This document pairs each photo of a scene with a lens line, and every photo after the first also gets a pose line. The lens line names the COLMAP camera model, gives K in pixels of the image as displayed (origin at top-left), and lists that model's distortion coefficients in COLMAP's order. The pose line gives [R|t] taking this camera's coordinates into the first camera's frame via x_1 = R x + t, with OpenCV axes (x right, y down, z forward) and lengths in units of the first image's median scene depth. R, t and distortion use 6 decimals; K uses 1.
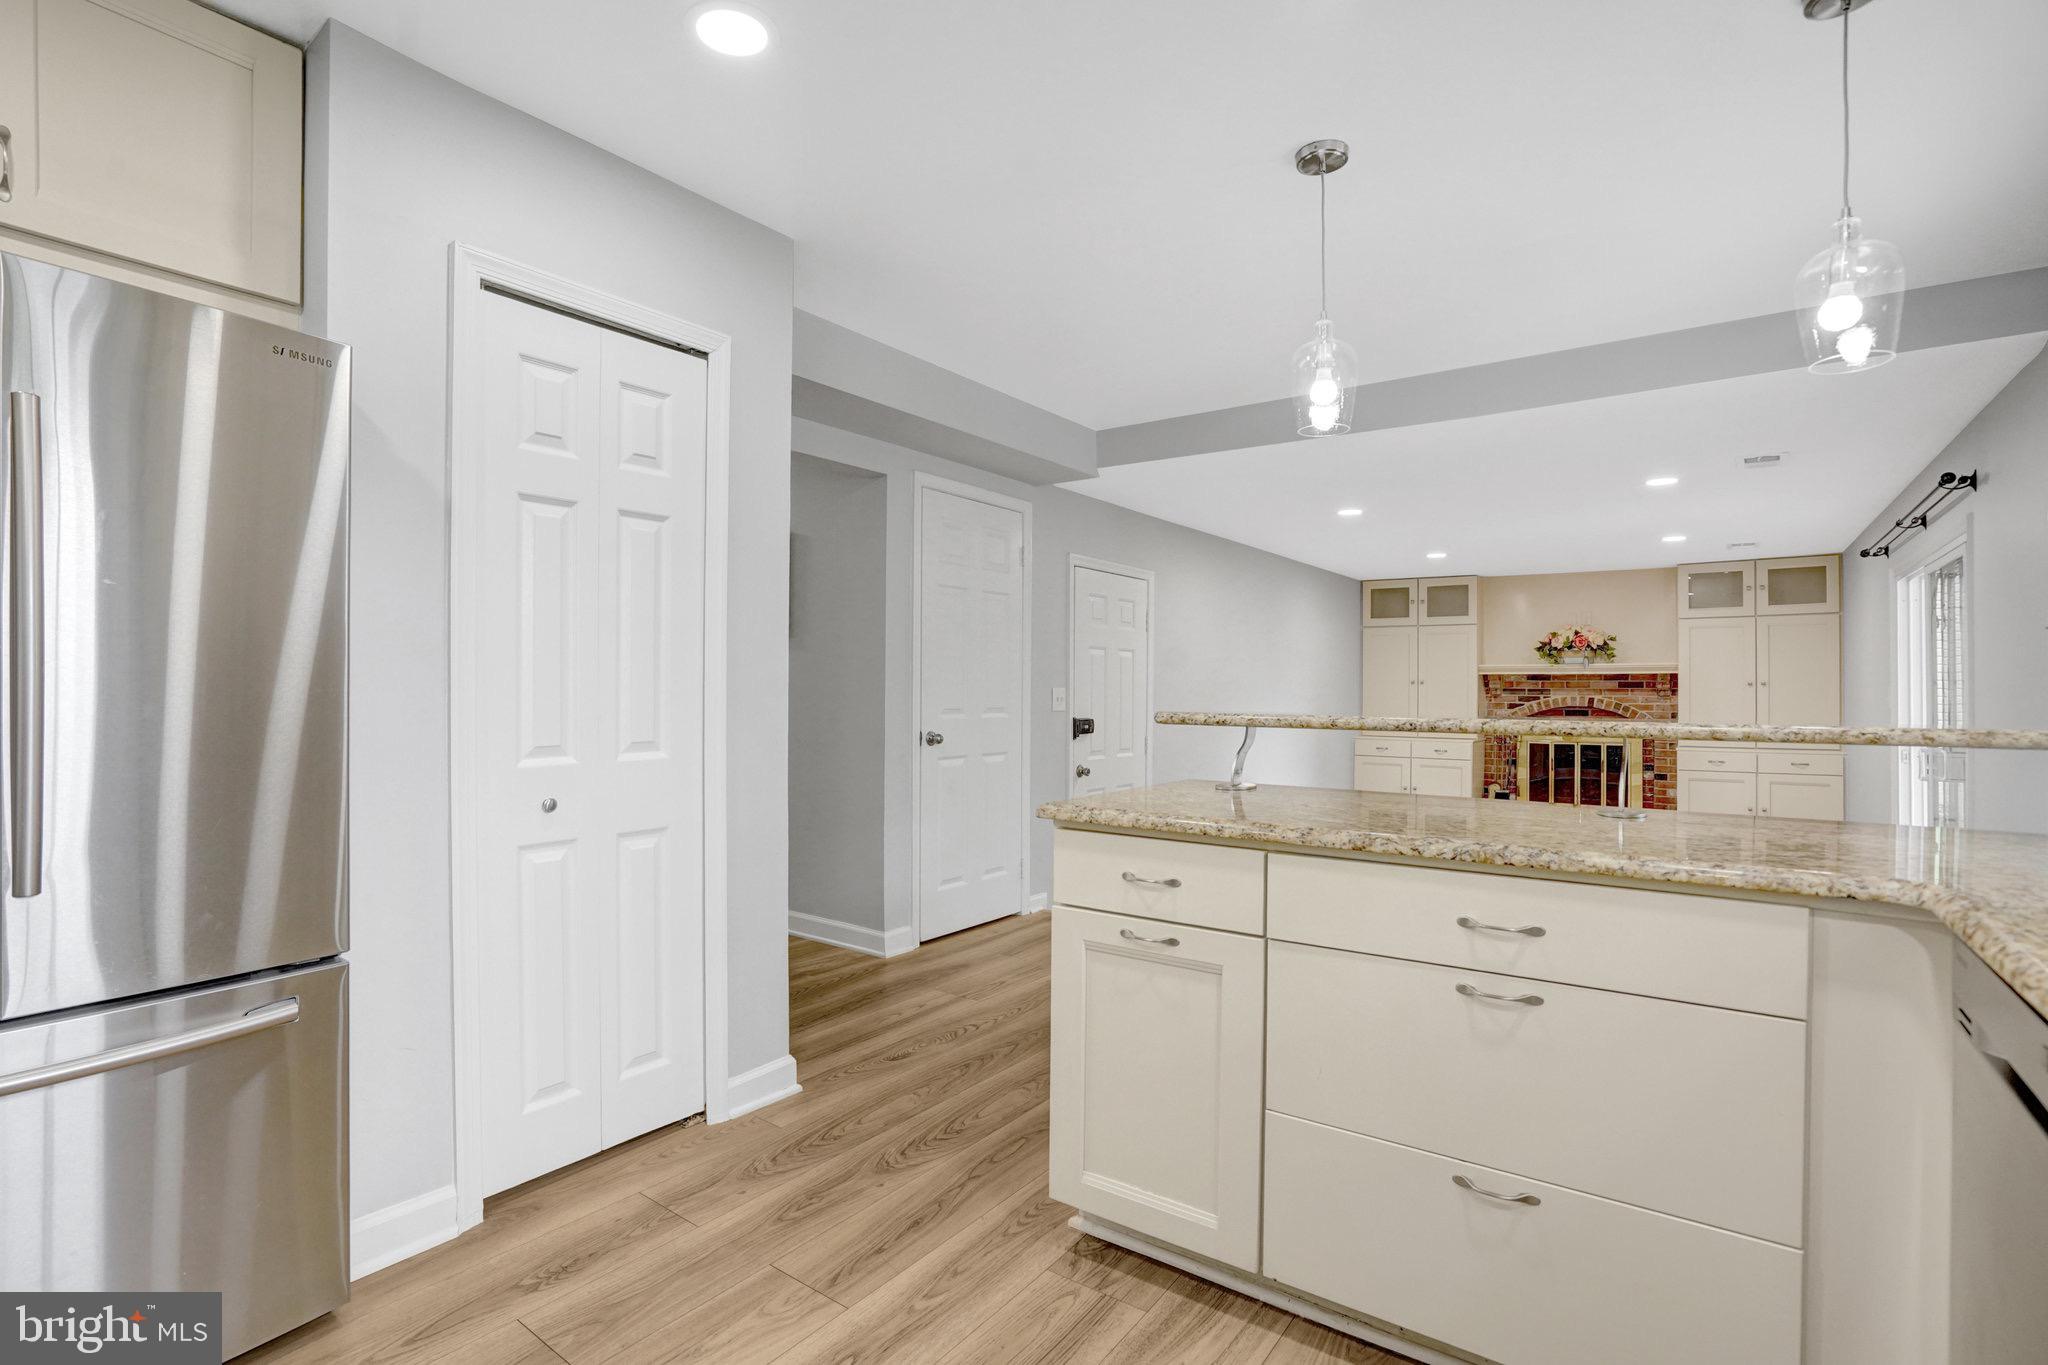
lens RADIAL K [[960.2, 0, 1034.8], [0, 960.2, 677.3], [0, 0, 1]] dist [0.038272, -0.000965]
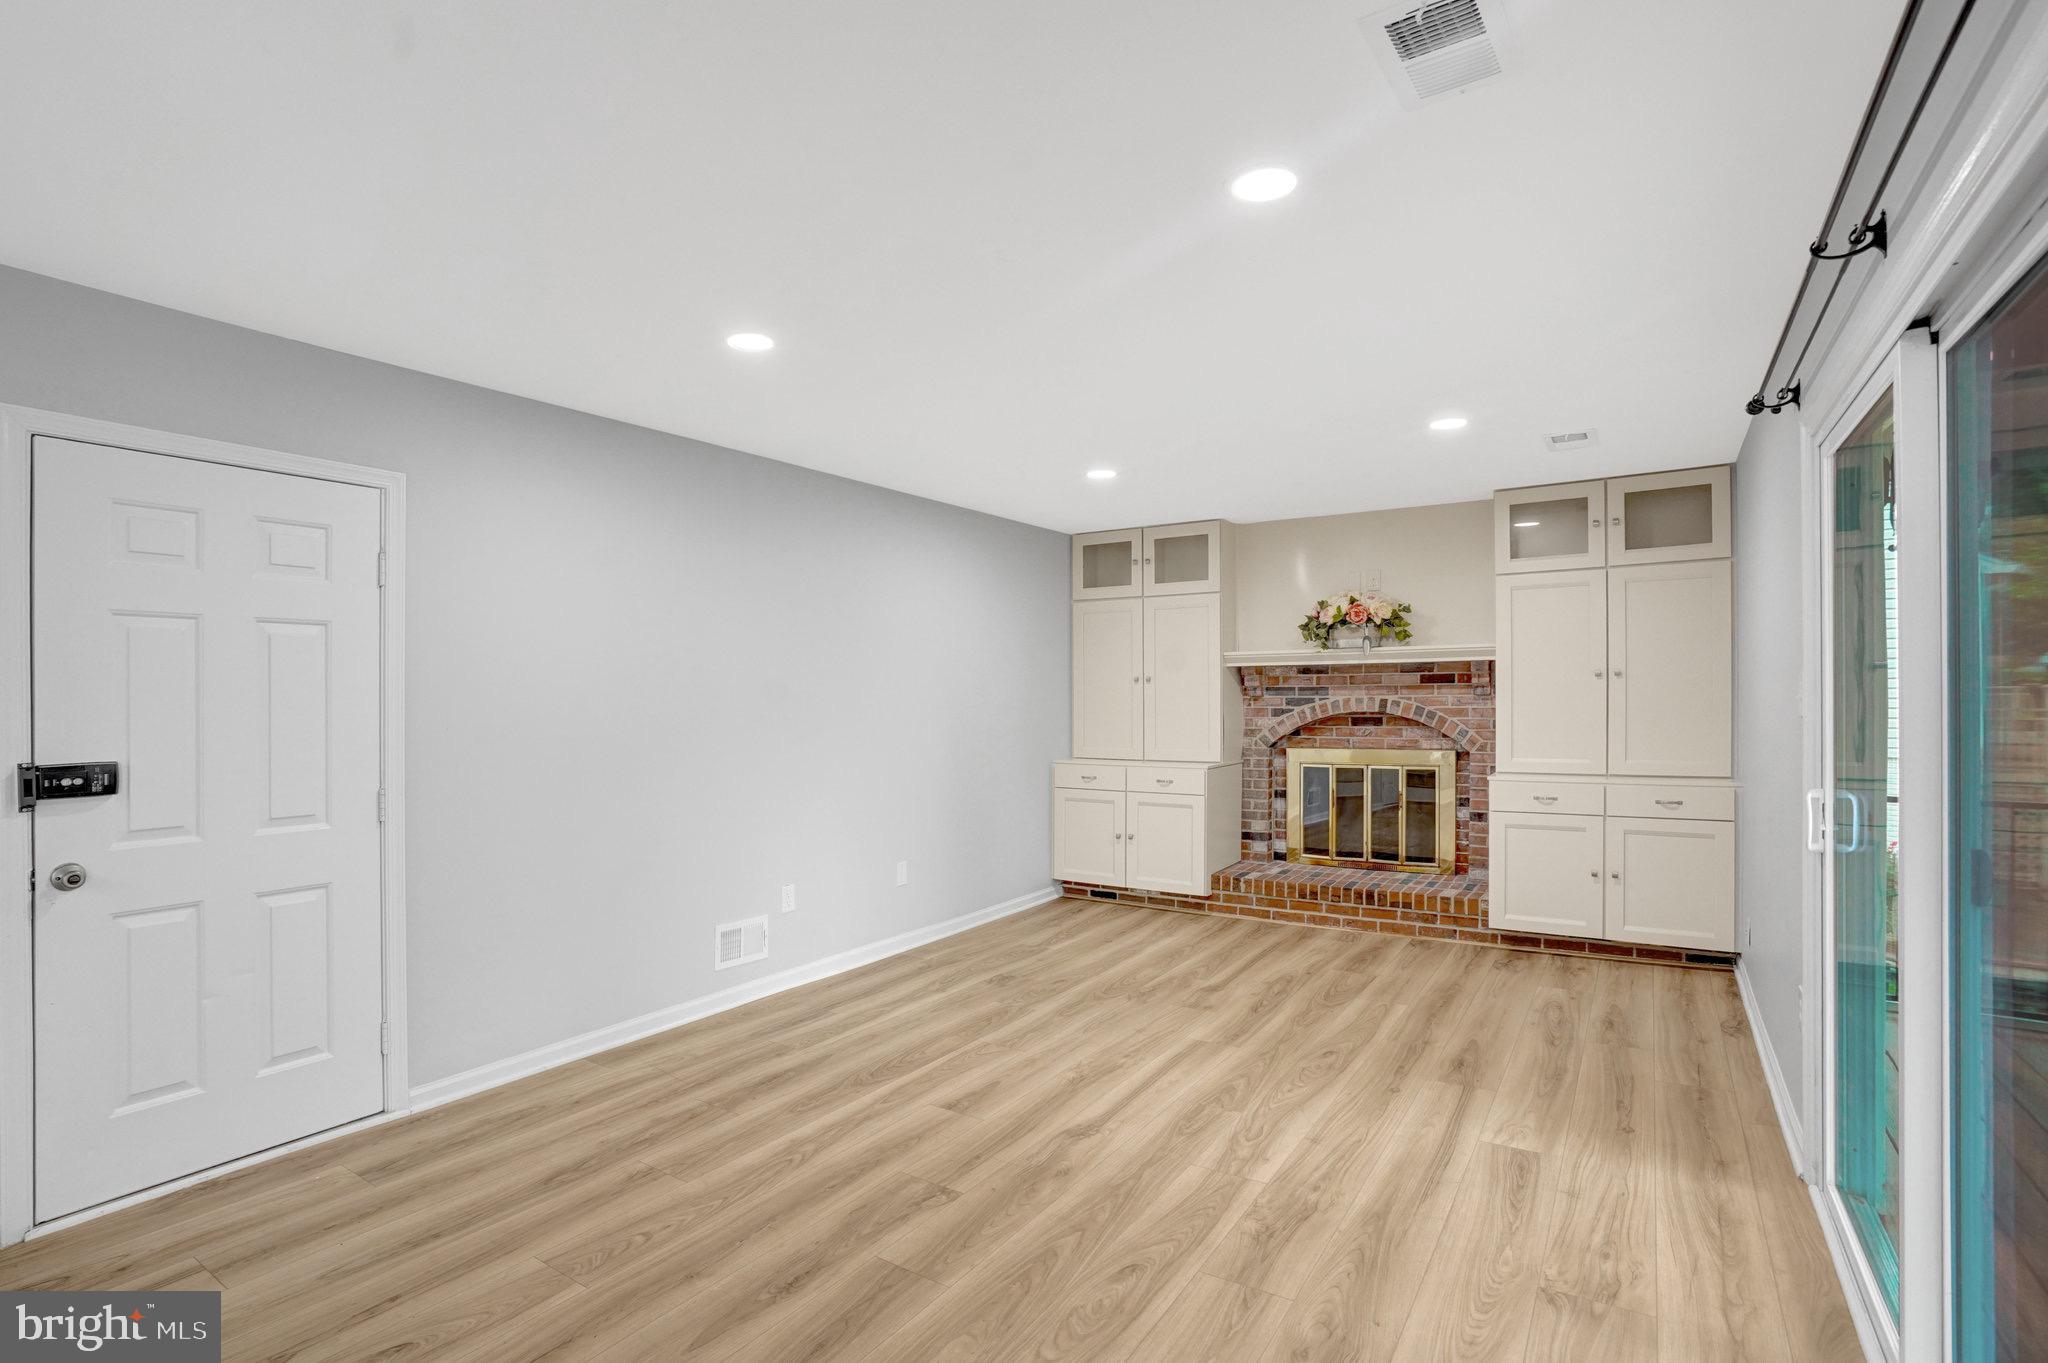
lens RADIAL K [[960.2, 0, 1013.0], [0, 960.2, 690.0], [0, 0, 1]] dist [0.038272, -0.000965]
pose [[0.999532, -0.014039, 0.027161, 0.299747], [0.013918, 0.999892, 0.004626, 0.008389], [-0.027223, -0.004246, 0.999620, 0.340250]]
